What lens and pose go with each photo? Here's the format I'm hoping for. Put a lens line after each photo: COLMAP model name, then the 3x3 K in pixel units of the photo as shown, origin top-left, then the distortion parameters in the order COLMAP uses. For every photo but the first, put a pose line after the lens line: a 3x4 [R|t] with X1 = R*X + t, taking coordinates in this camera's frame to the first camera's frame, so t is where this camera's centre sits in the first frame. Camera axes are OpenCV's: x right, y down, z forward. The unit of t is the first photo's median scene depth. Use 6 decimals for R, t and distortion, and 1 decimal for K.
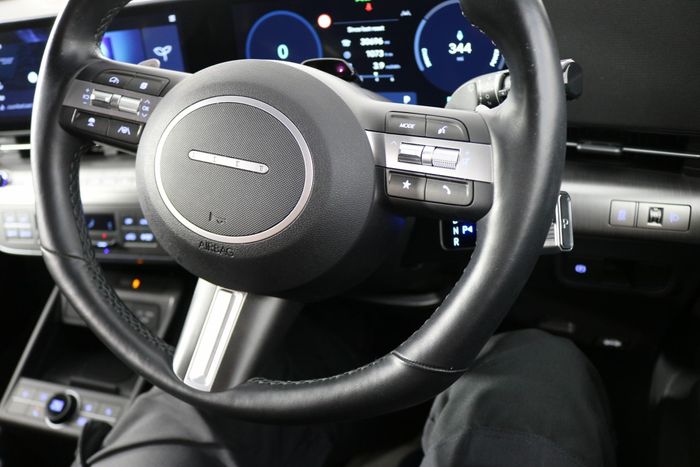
lens RADIAL K [[581.9, 0, 350.0], [0, 581.9, 233.5], [0, 0, 1]] dist [-0.159346, 0.116167]
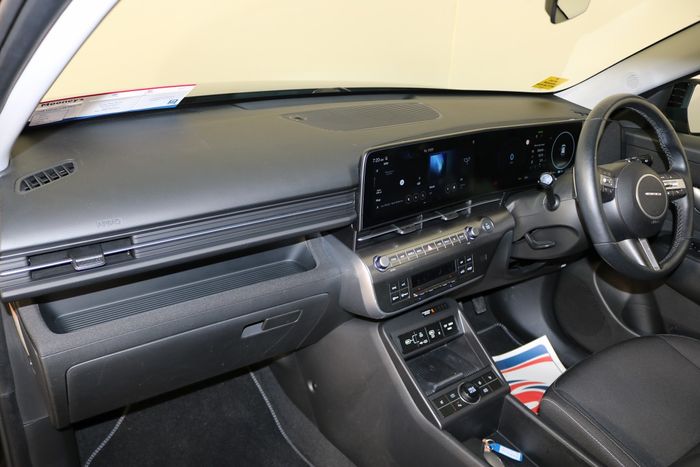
lens RADIAL K [[581.9, 0, 350.0], [0, 581.9, 233.5], [0, 0, 1]] dist [-0.159346, 0.116167]
pose [[0.567184, -0.184092, 0.802753, -2.085122], [0.281757, 0.959258, 0.020907, -0.255577], [-0.773896, 0.214323, 0.595945, 0.274813]]
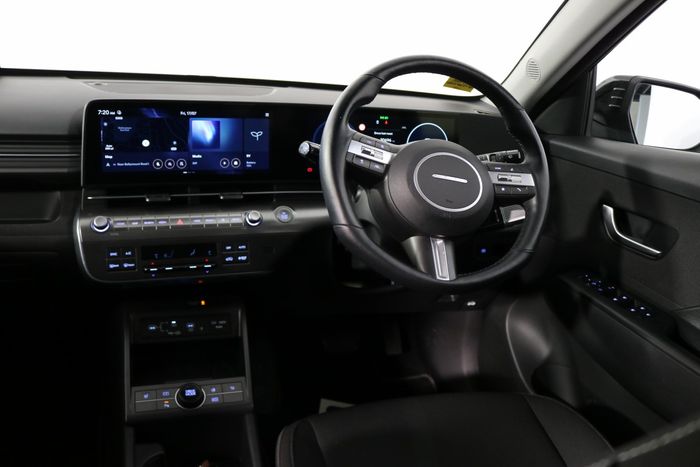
lens RADIAL K [[581.9, 0, 350.0], [0, 581.9, 233.5], [0, 0, 1]] dist [-0.159346, 0.116167]
pose [[0.782193, -0.011550, 0.622929, -1.143167], [0.146232, 0.975302, -0.165536, 0.245281], [-0.605632, 0.220574, 0.764564, -0.306026]]
